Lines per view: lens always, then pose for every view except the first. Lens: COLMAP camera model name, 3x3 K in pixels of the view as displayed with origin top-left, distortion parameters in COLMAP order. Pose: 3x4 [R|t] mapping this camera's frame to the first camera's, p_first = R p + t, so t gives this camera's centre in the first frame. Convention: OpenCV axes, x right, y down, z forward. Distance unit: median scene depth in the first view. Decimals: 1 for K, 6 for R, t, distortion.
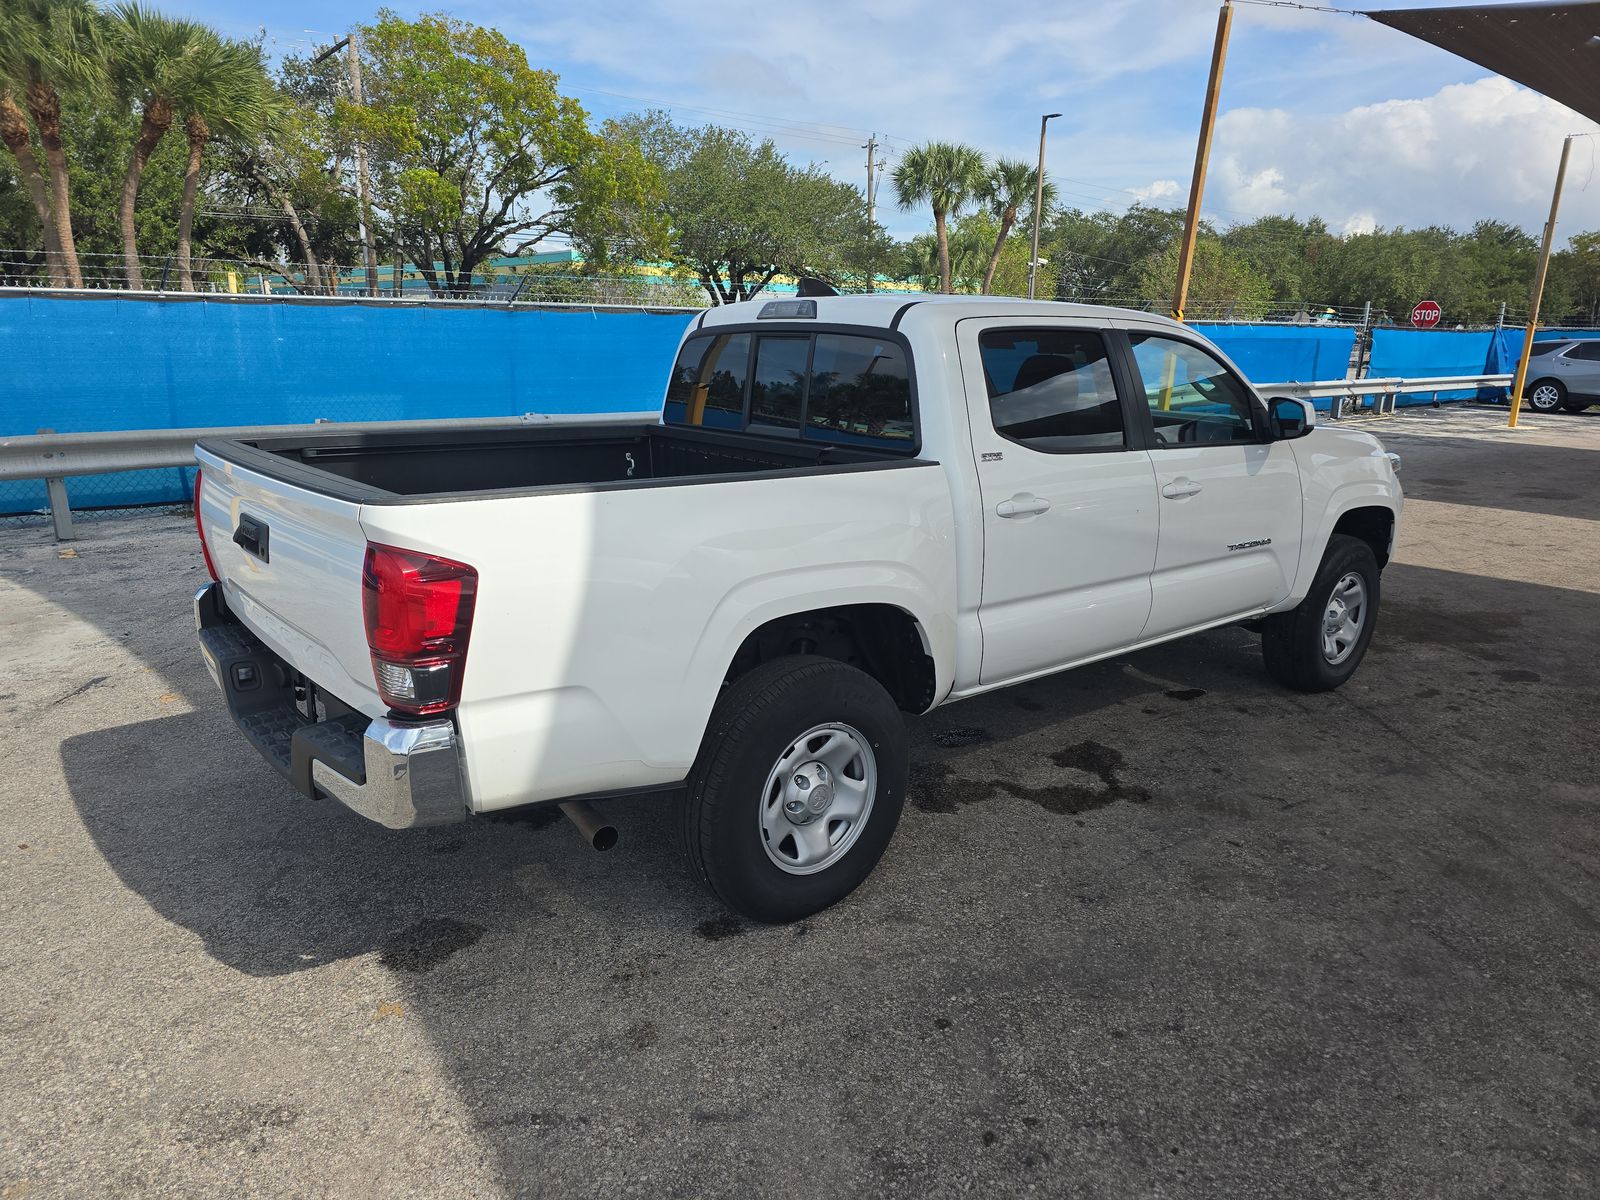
lens RADIAL K [[1080.2, 0, 800.0], [0, 1080.2, 600.0], [0, 0, 1]] dist [0.026991, -0.045509]
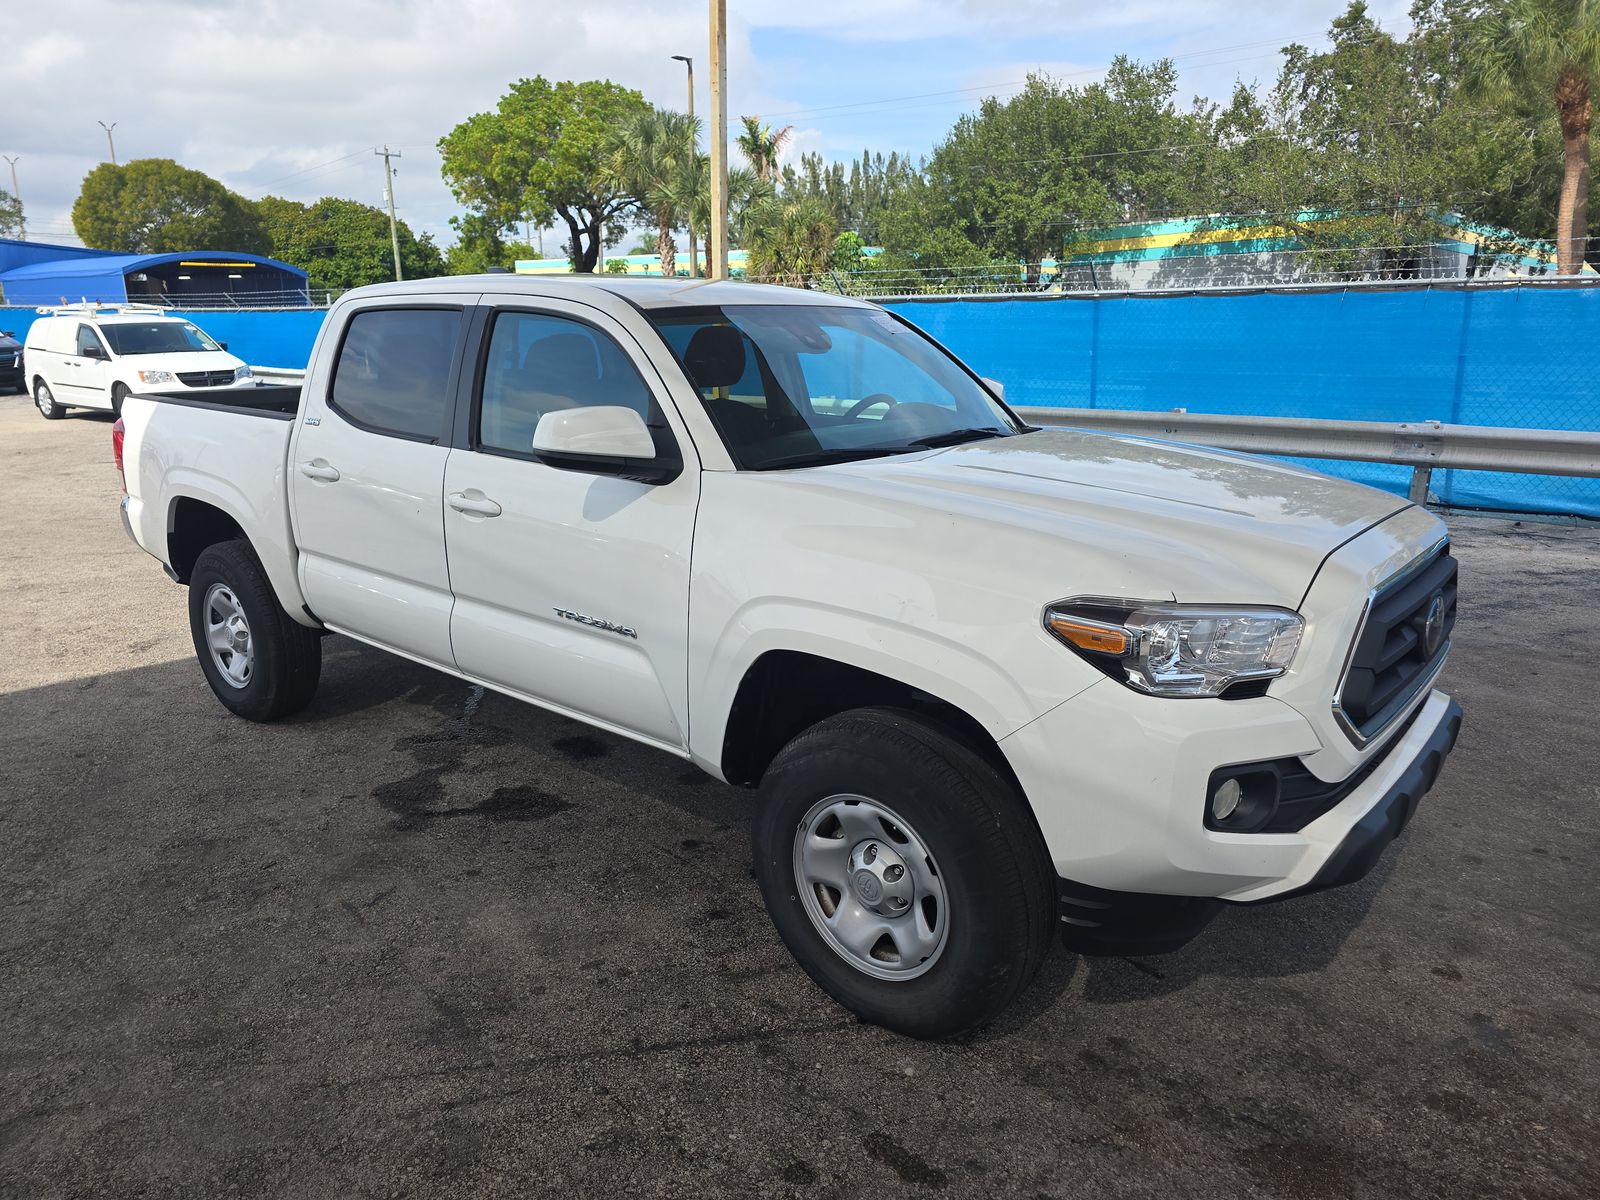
lens RADIAL K [[1097.7, 0, 800.0], [0, 1097.7, 600.0], [0, 0, 1]] dist [0.029385, -0.045212]
pose [[0.185623, 0.235876, -0.953890, 1.128941], [-0.238821, 0.952482, 0.189055, -0.232650], [0.953157, 0.192716, 0.233135, 0.998274]]
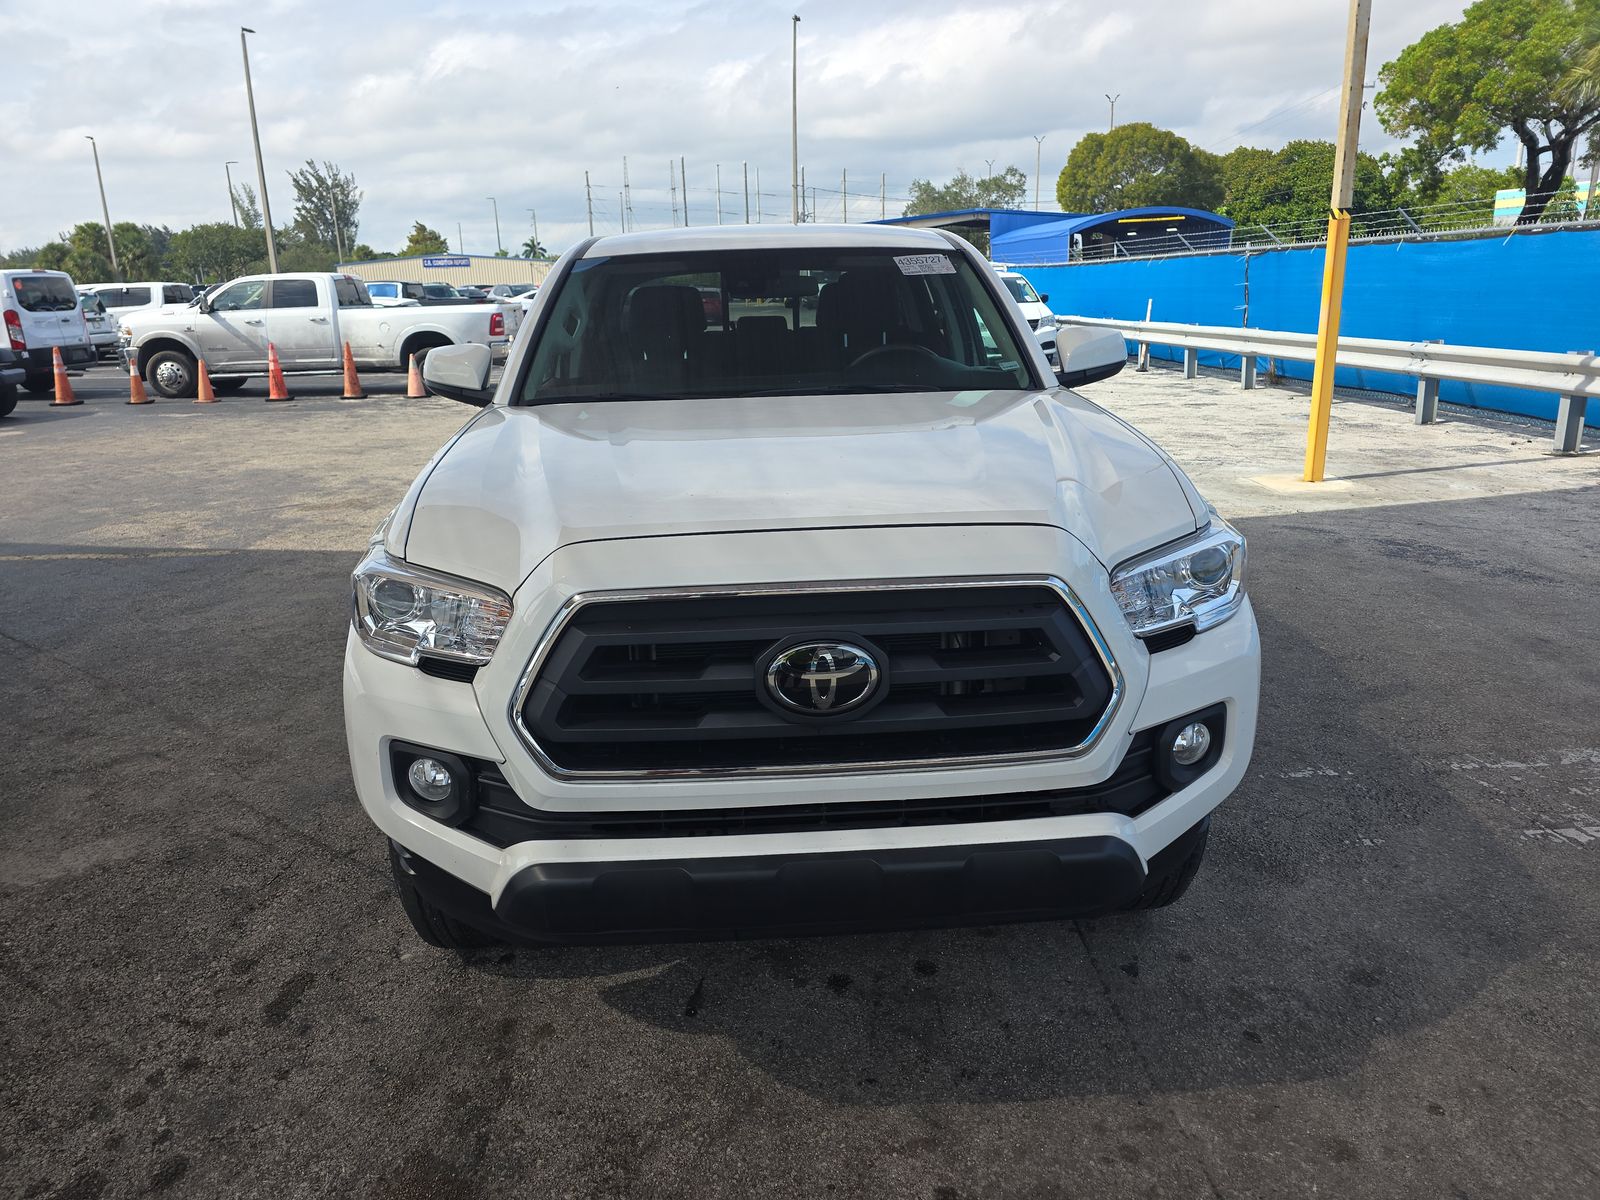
lens RADIAL K [[1087.8, 0, 800.0], [0, 1087.8, 600.0], [0, 0, 1]] dist [0.026029, -0.033359]
pose [[-0.603177, 0.233857, -0.762554, 0.942458], [-0.165204, 0.898690, 0.406281, -0.382044], [0.780311, 0.371036, -0.503435, 1.657043]]
